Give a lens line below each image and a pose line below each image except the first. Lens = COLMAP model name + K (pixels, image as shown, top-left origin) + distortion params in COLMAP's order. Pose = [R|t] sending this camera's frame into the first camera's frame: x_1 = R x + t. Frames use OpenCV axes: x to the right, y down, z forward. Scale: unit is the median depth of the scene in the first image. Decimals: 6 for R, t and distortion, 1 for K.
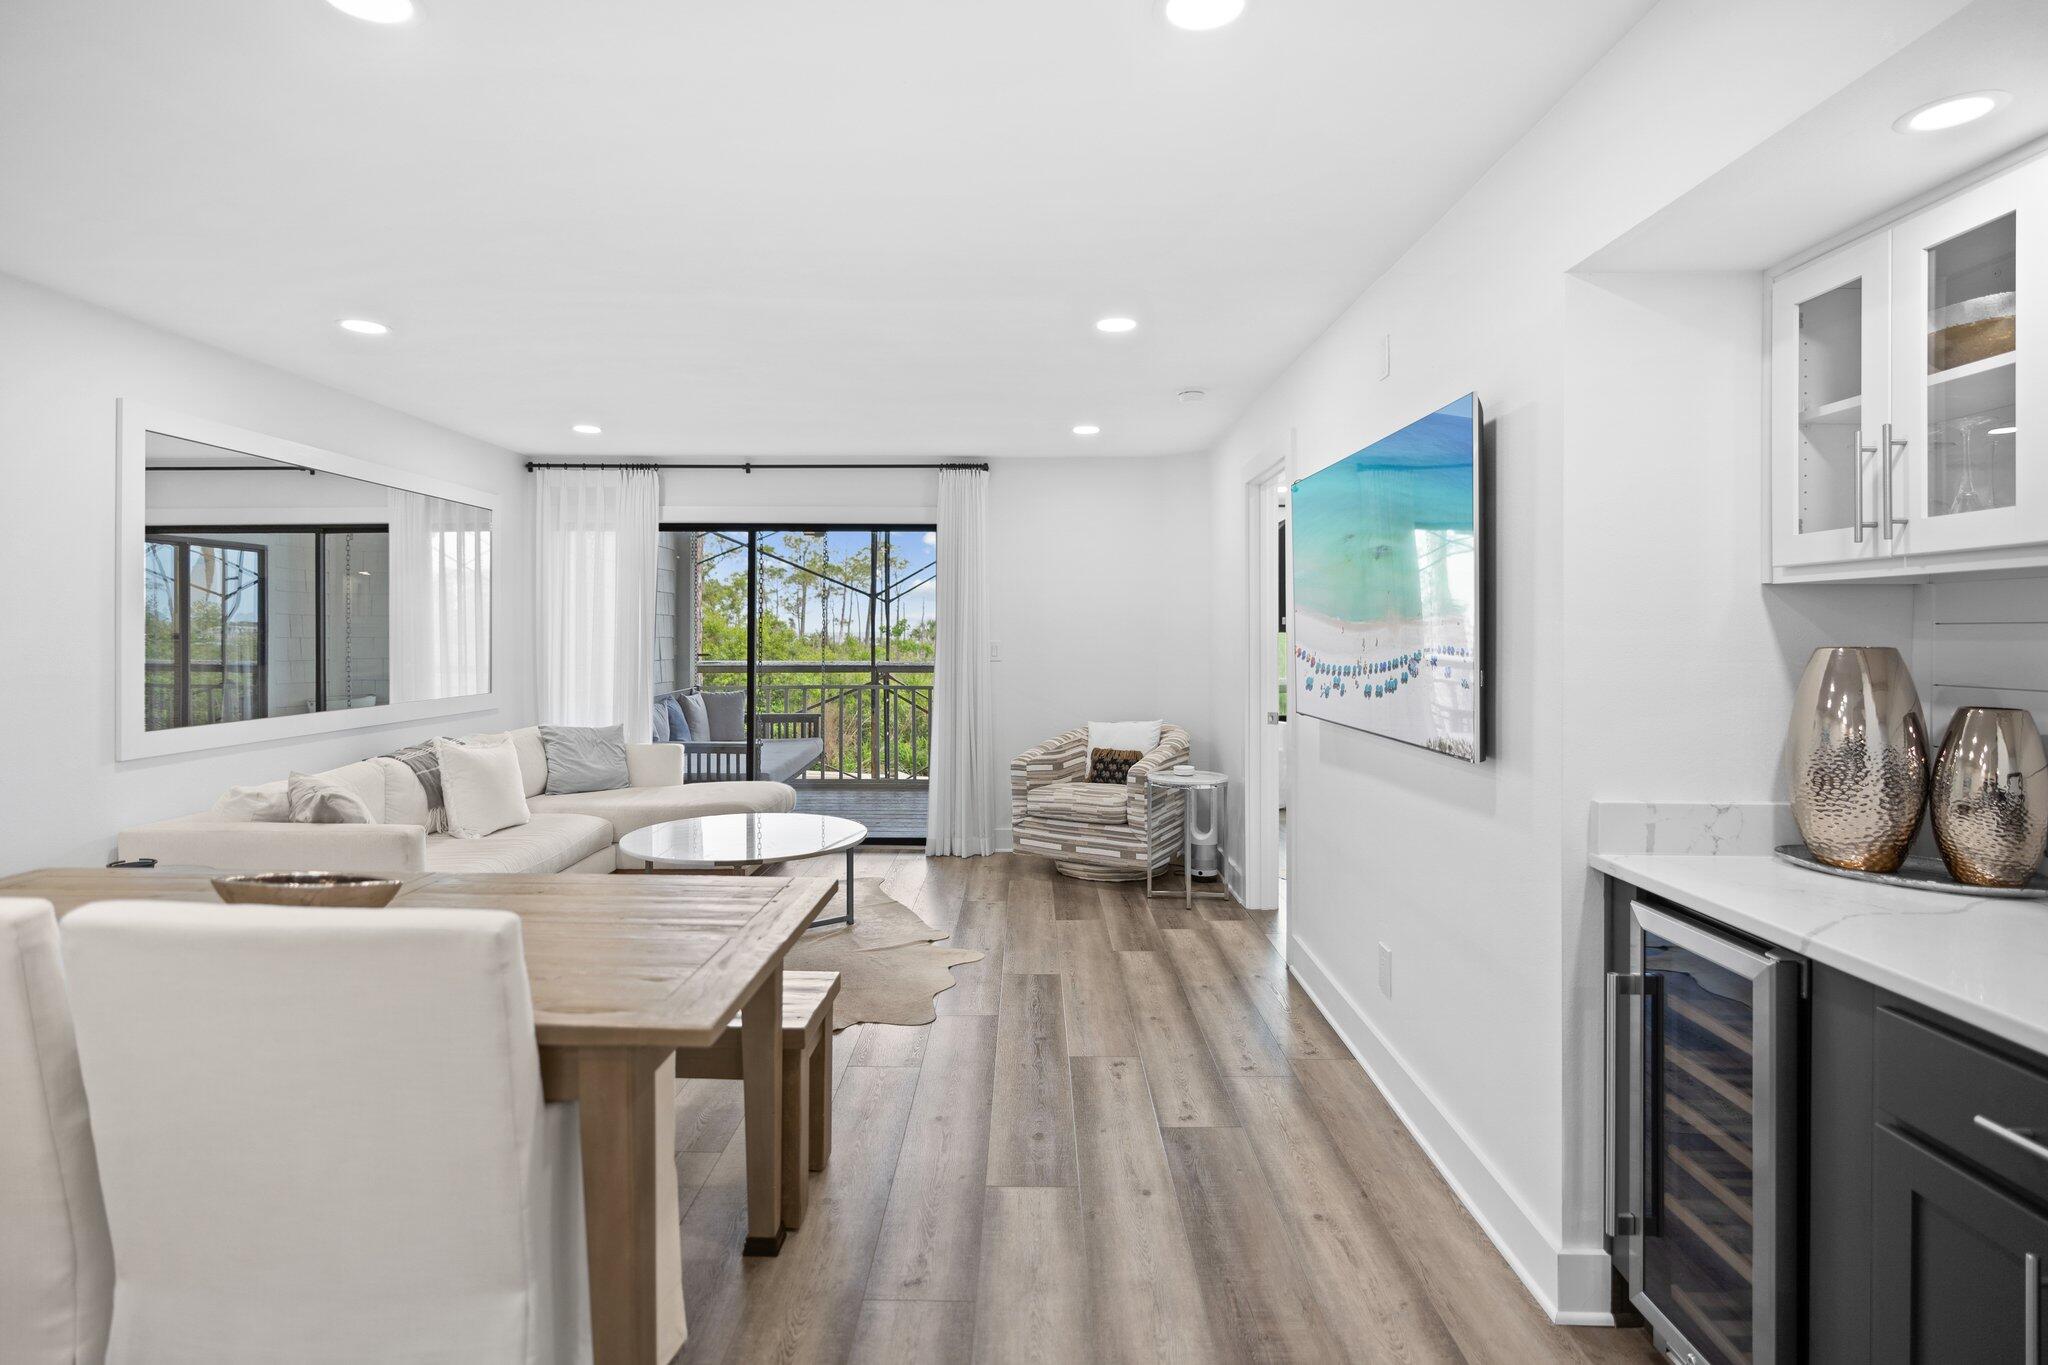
lens RADIAL K [[1036.7, 0, 1017.3], [0, 1036.7, 629.9], [0, 0, 1]] dist [-0.000700, 0.000402]
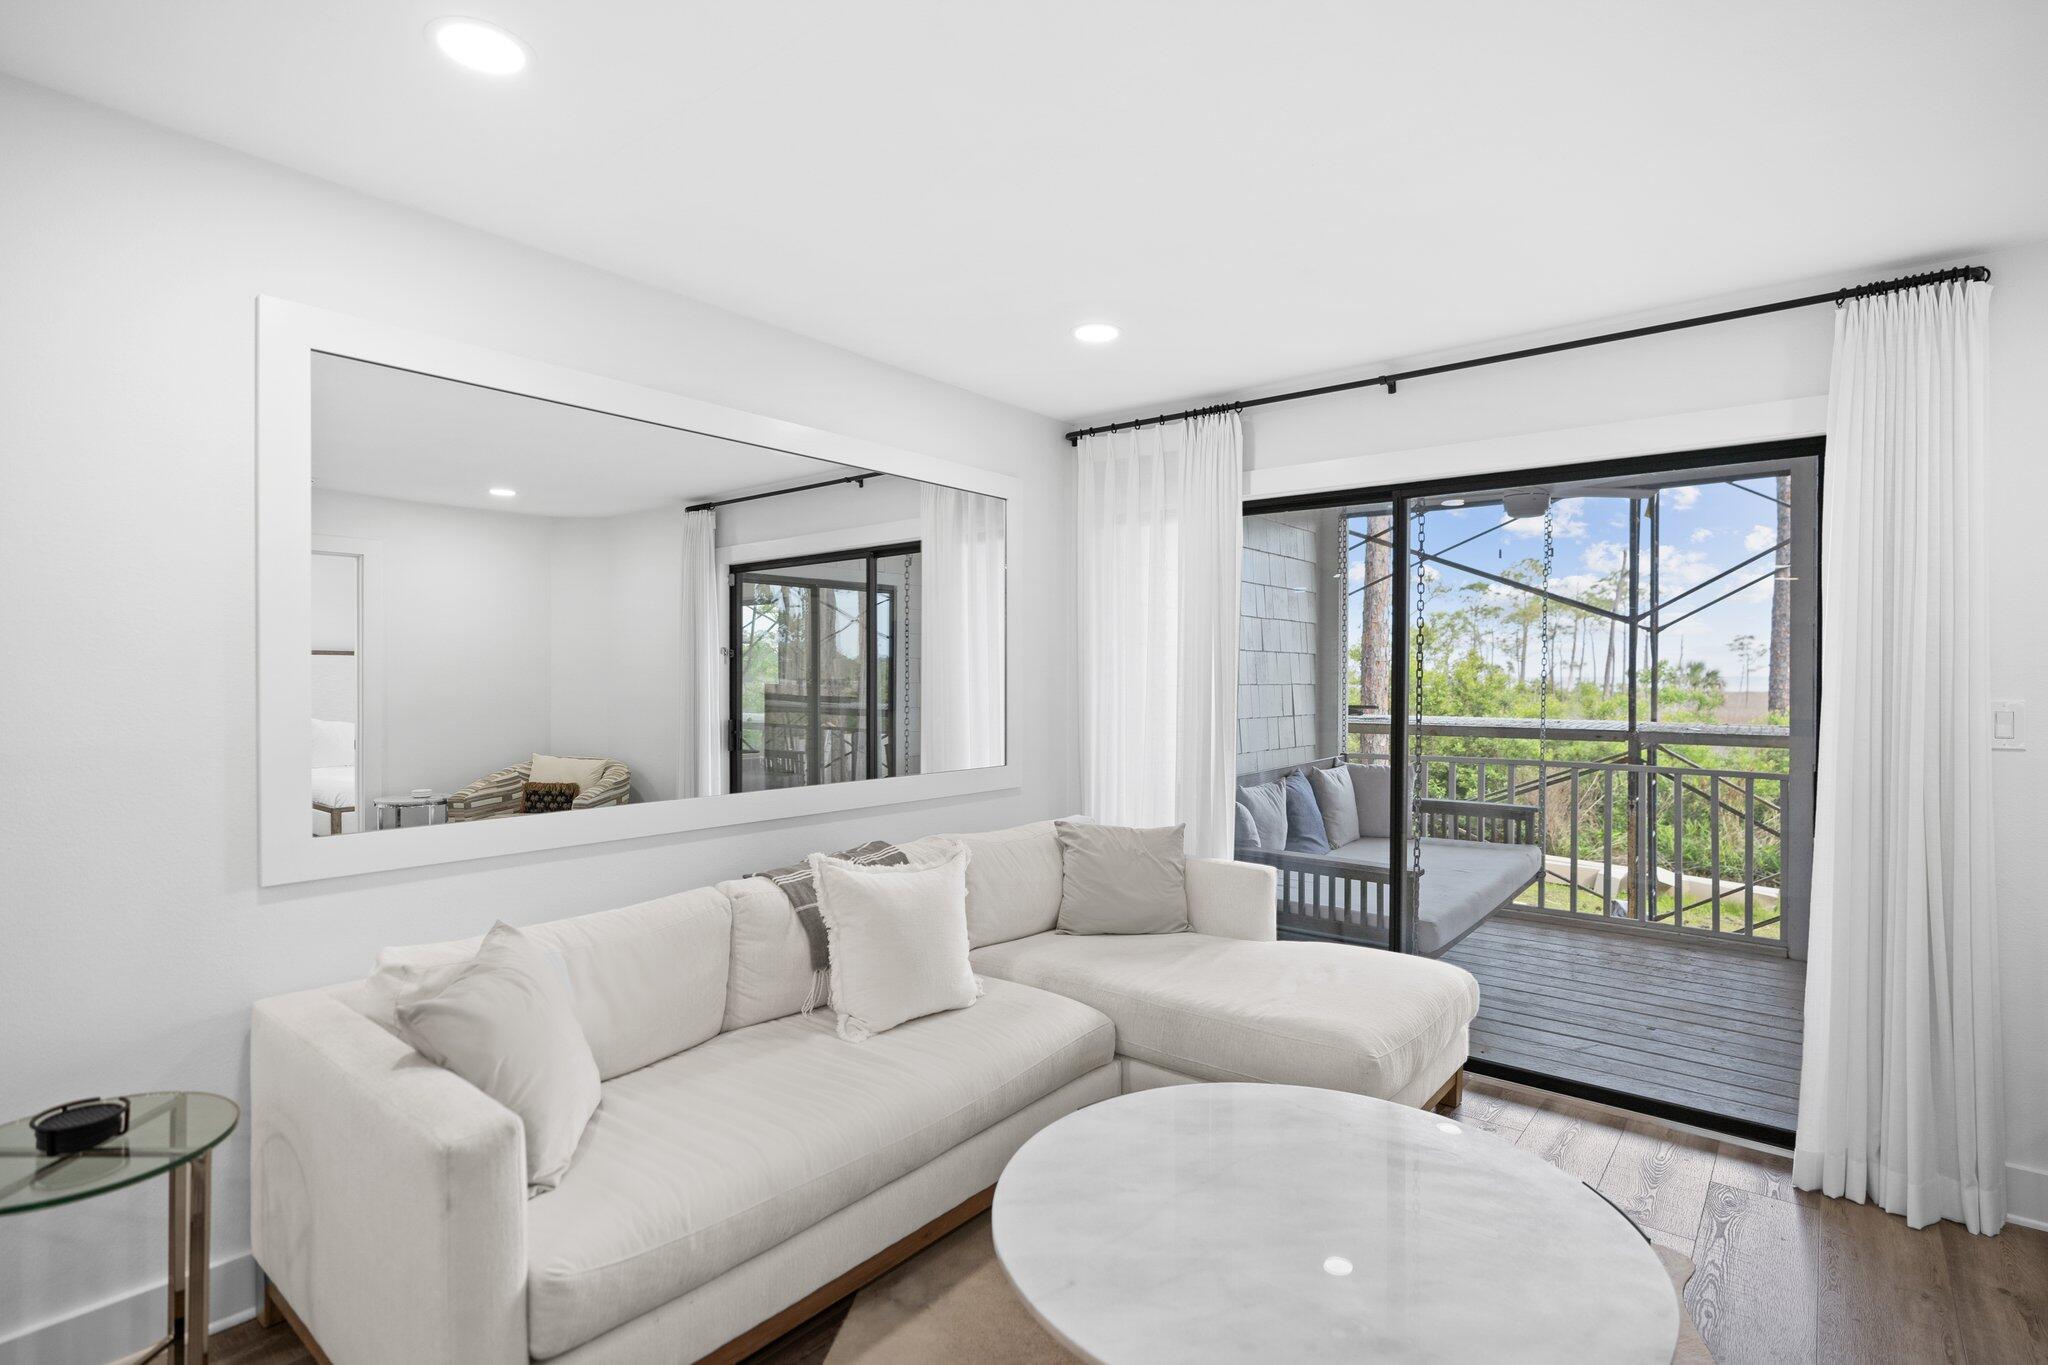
lens RADIAL K [[1012.2, 0, 1024.0], [0, 1012.2, 682.5], [0, 0, 1]] dist [-0.001368, -0.000159]
pose [[0.787772, 0.004444, -0.615950, -0.085243], [0.000398, 0.999970, 0.007723, 0.000696], [0.615966, -0.006329, 0.787747, 0.481239]]
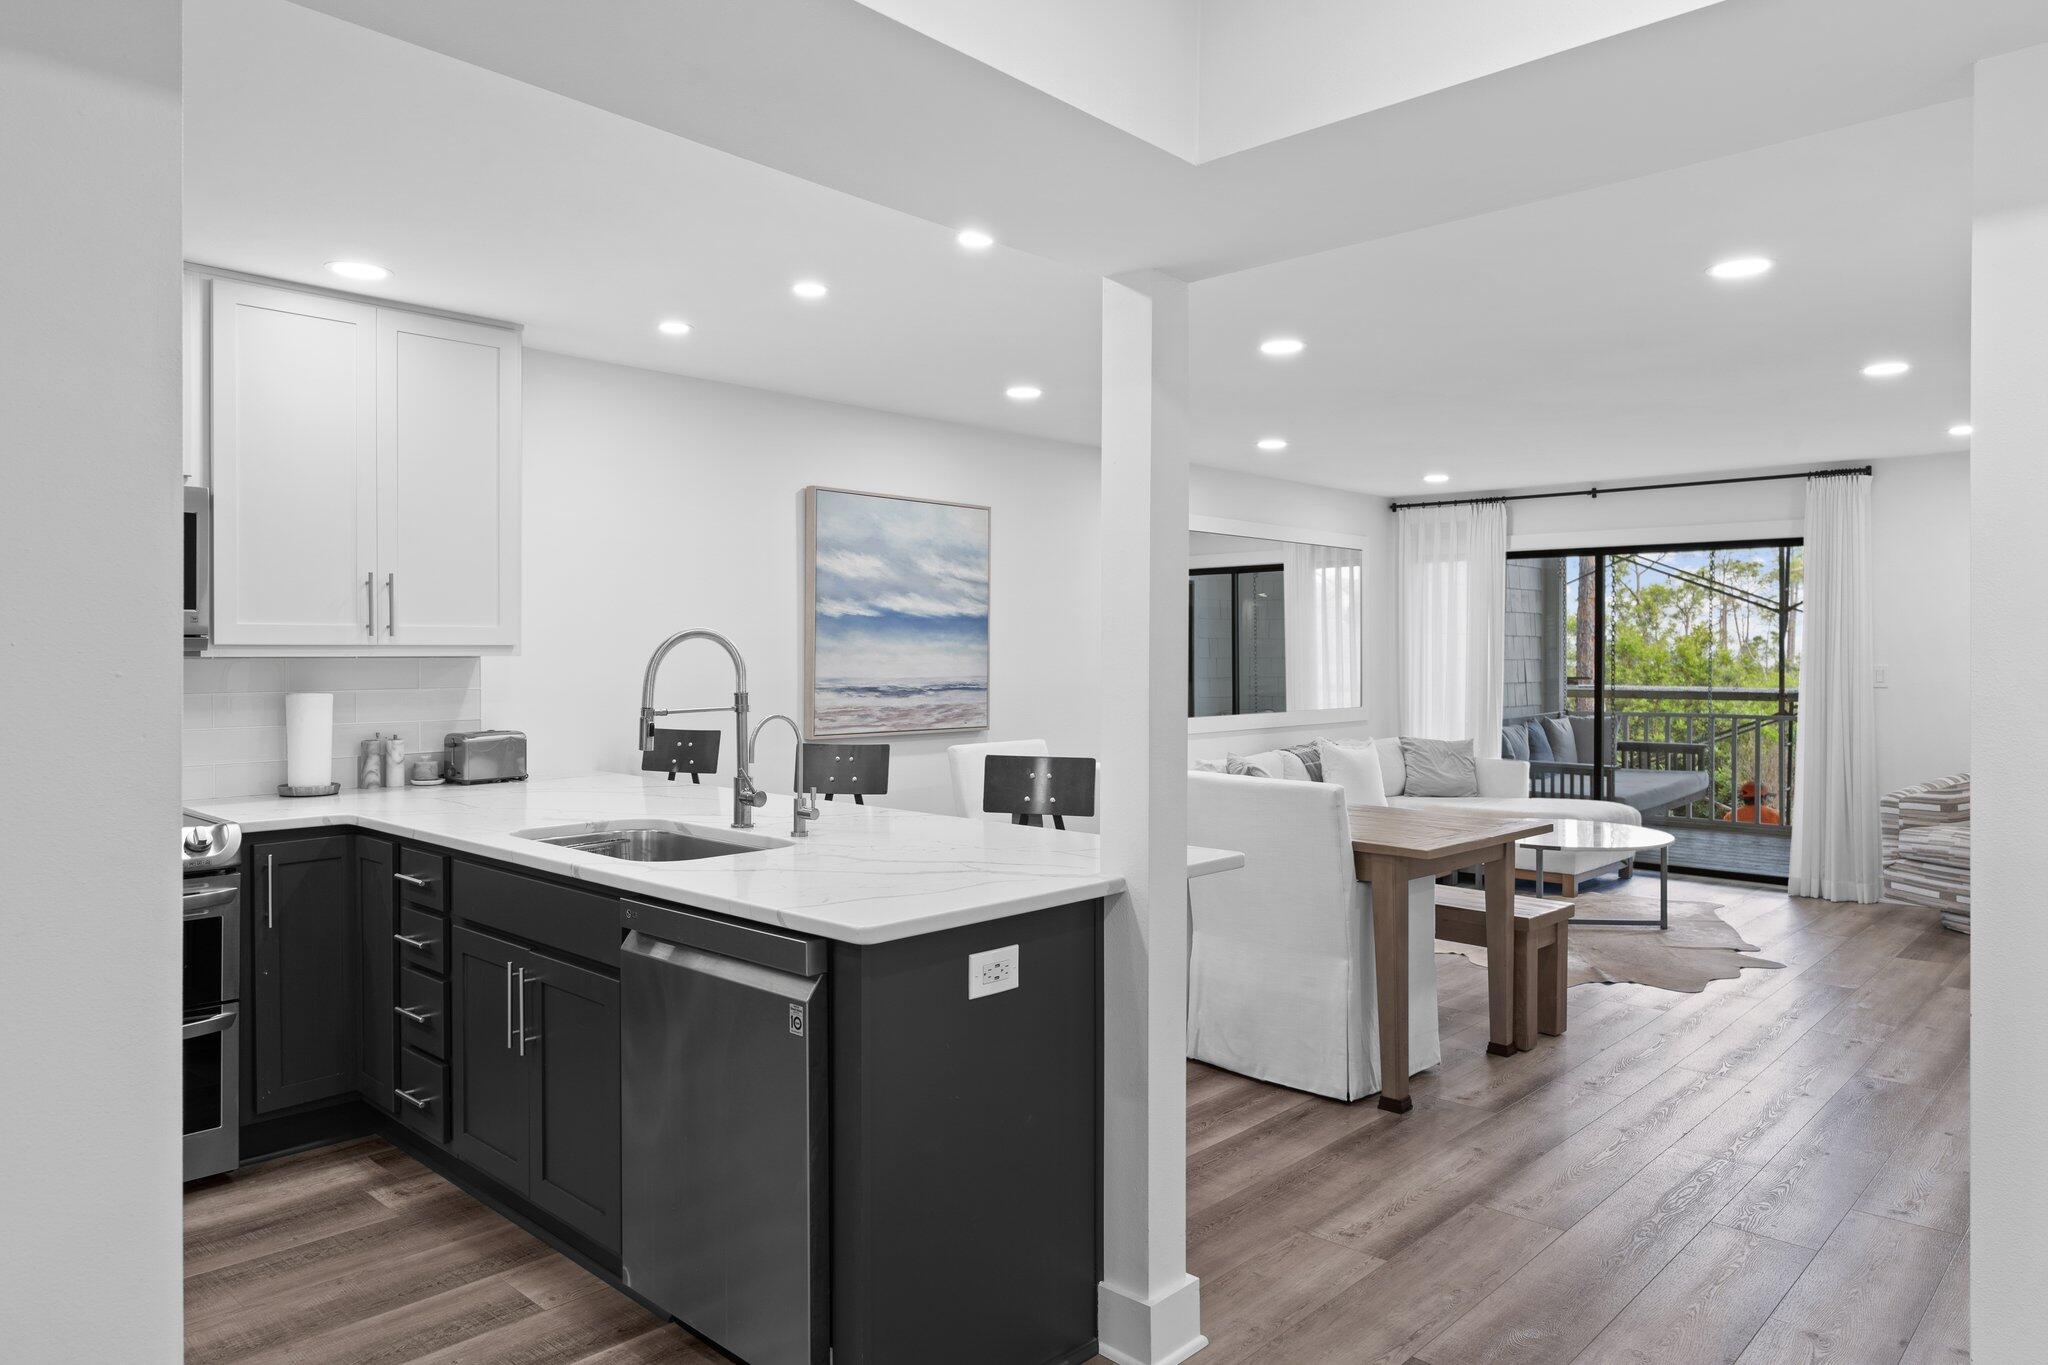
lens RADIAL K [[1338.2, 0, 1014.5], [0, 1338.2, 649.0], [0, 0, 1]] dist [0.004047, 0.001470]
pose [[0.738950, -0.001002, -0.673759, 0.219890], [0.002692, 0.999995, 0.001465, -0.007407], [0.673754, -0.002896, 0.738950, -0.377695]]
